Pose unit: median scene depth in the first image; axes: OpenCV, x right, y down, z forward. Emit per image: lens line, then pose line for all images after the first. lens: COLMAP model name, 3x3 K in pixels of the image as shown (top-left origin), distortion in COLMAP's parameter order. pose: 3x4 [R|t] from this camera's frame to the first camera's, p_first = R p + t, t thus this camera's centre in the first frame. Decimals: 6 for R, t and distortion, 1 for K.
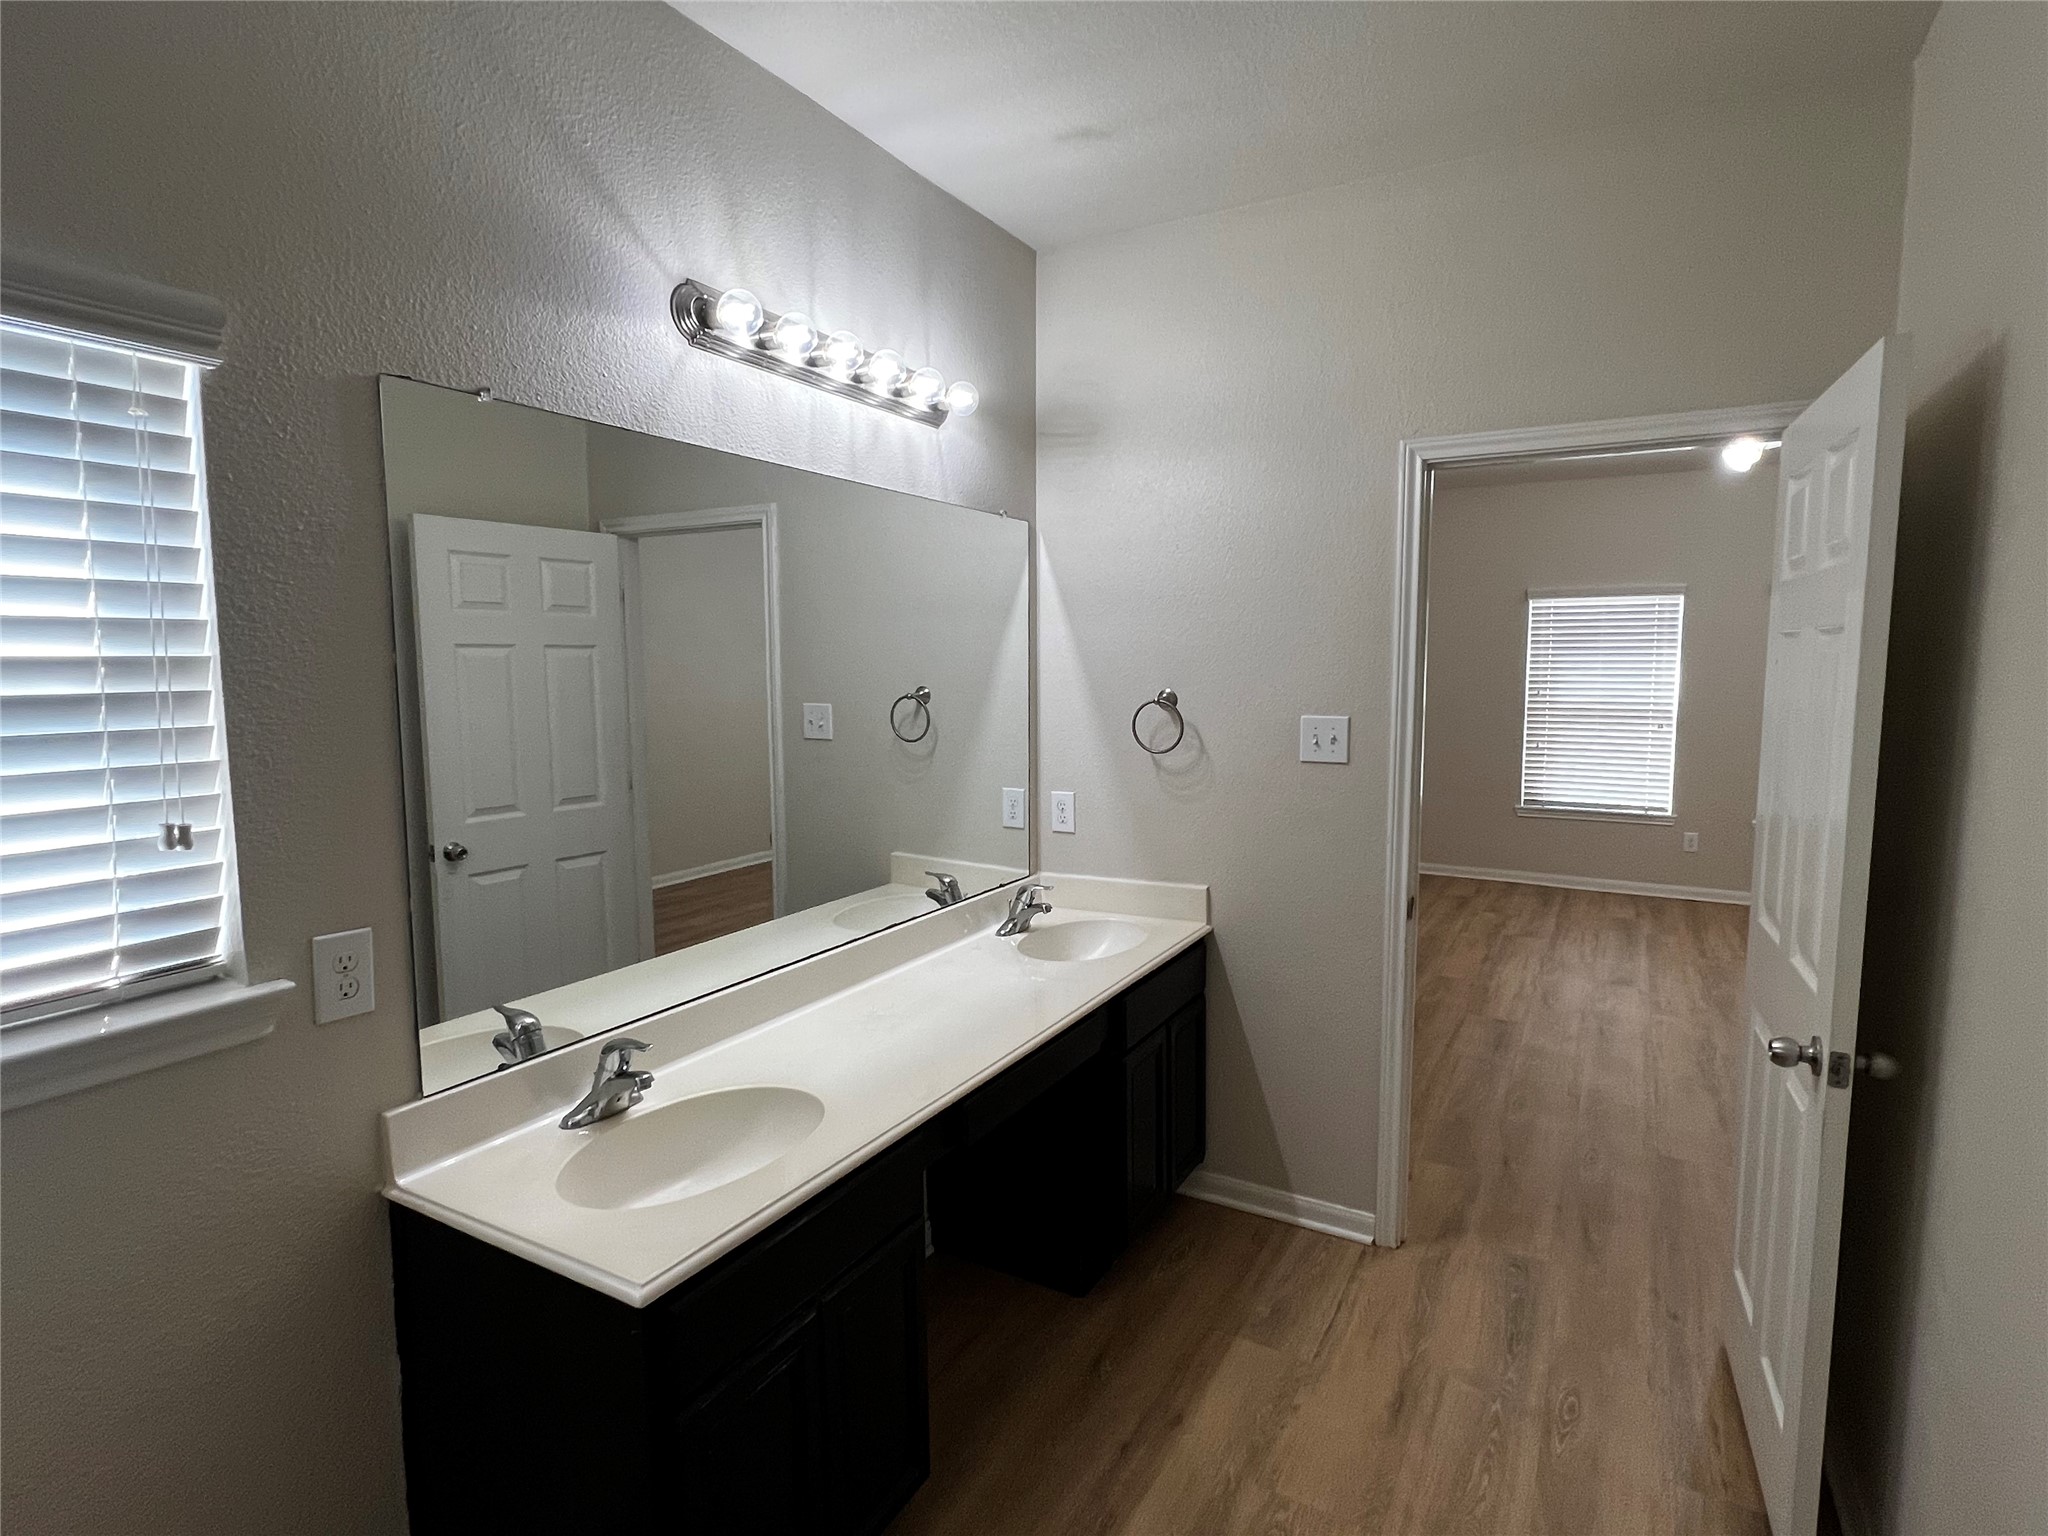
lens RADIAL K [[1048.4, 0, 1027.9], [0, 1048.4, 763.4], [0, 0, 1]] dist [-0.001588, 0.000378]
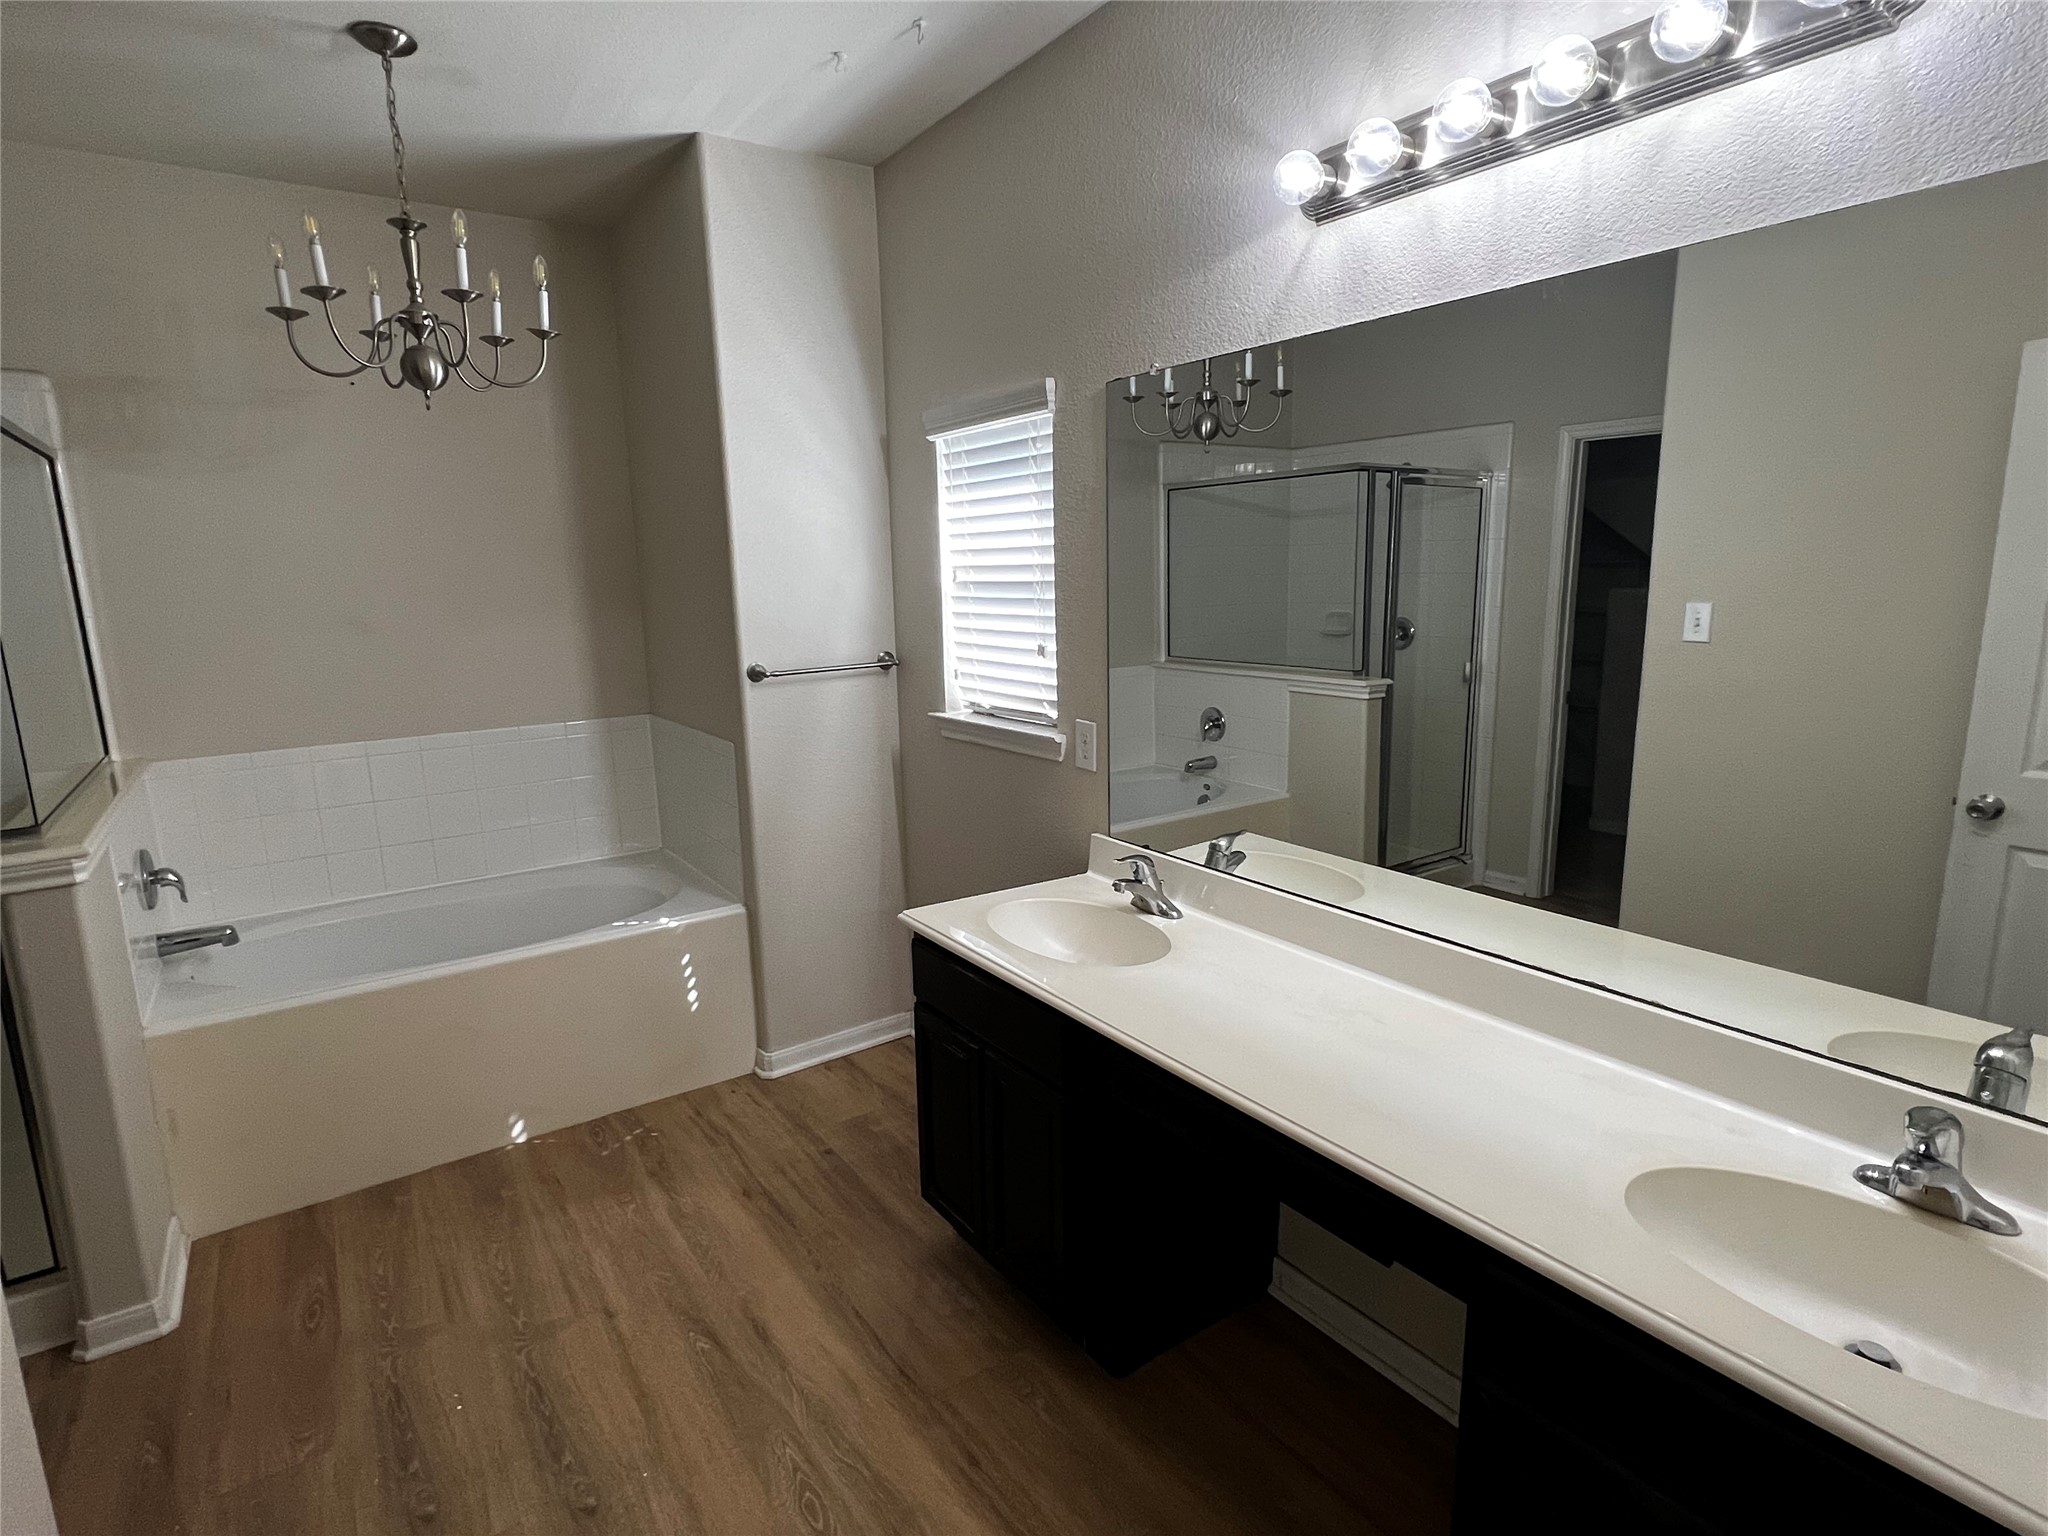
lens RADIAL K [[1048.4, 0, 1023.4], [0, 1048.4, 763.1], [0, 0, 1]] dist [-0.001588, 0.000378]
pose [[-0.425451, 0.179283, -0.887045, 0.942398], [-0.069728, 0.970773, 0.229649, -0.163560], [0.902291, 0.159557, -0.400515, 1.590048]]
